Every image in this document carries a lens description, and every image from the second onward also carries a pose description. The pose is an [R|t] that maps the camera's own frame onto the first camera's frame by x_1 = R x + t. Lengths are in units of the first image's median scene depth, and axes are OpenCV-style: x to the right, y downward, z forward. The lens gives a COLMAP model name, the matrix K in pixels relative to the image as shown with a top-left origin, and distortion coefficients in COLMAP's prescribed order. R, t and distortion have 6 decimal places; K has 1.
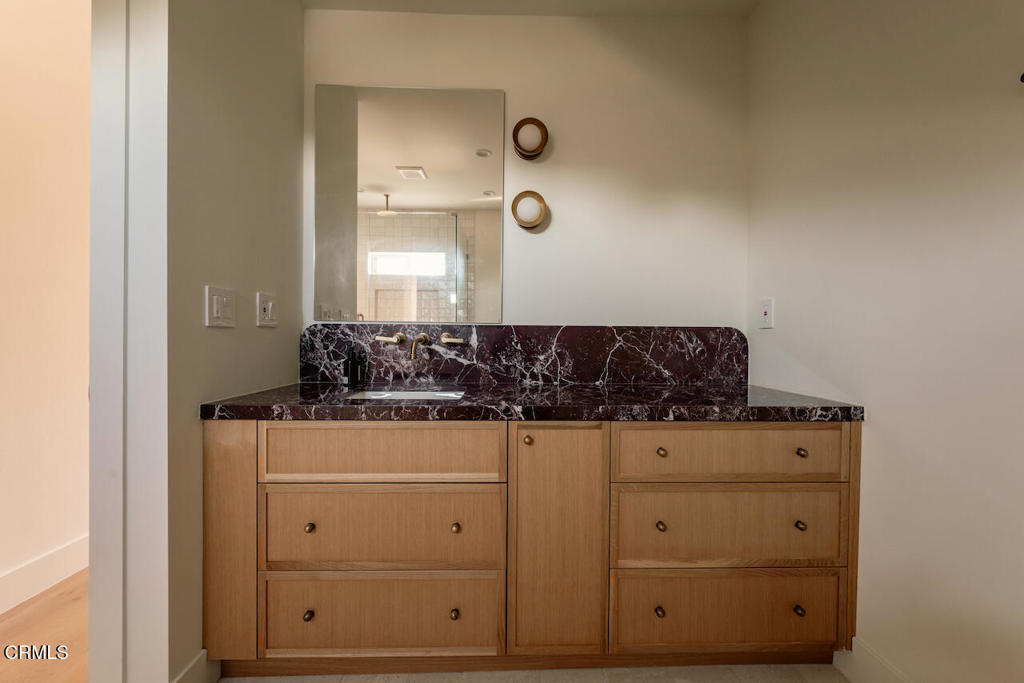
lens RADIAL K [[405.1, 0, 511.8], [0, 405.1, 338.4], [0, 0, 1]] dist [-0.007951, 0.000507]
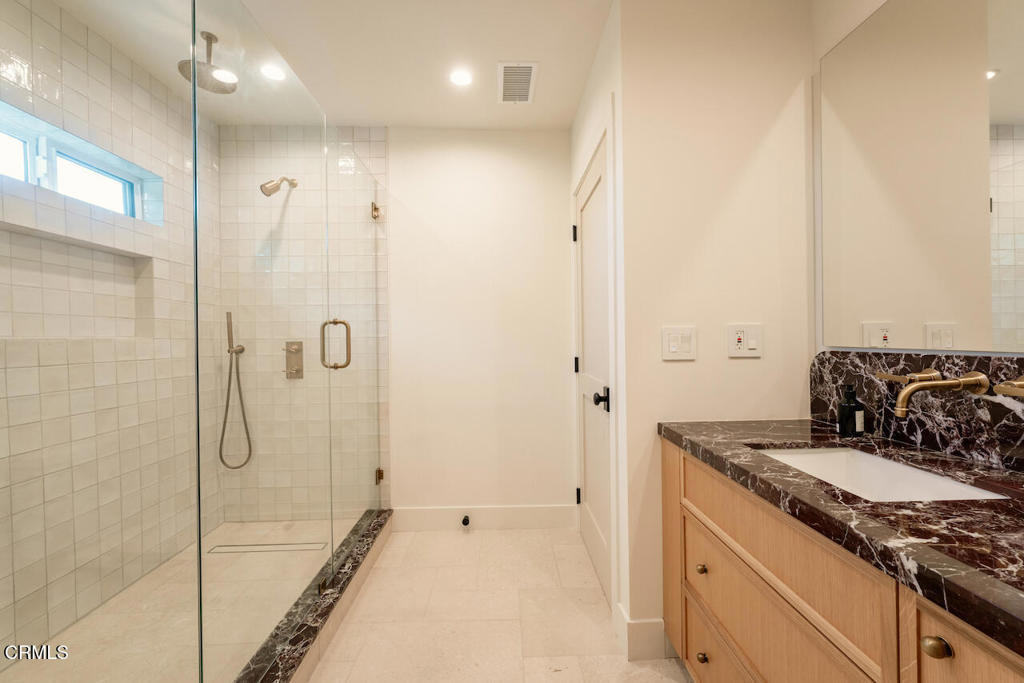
lens RADIAL K [[405.1, 0, 511.3], [0, 405.1, 344.1], [0, 0, 1]] dist [-0.007951, 0.000507]
pose [[-0.010788, 0.004164, -0.999933, 0.333750], [0.012061, 0.999919, 0.004034, -0.060516], [0.999869, -0.012017, -0.010838, 0.377700]]
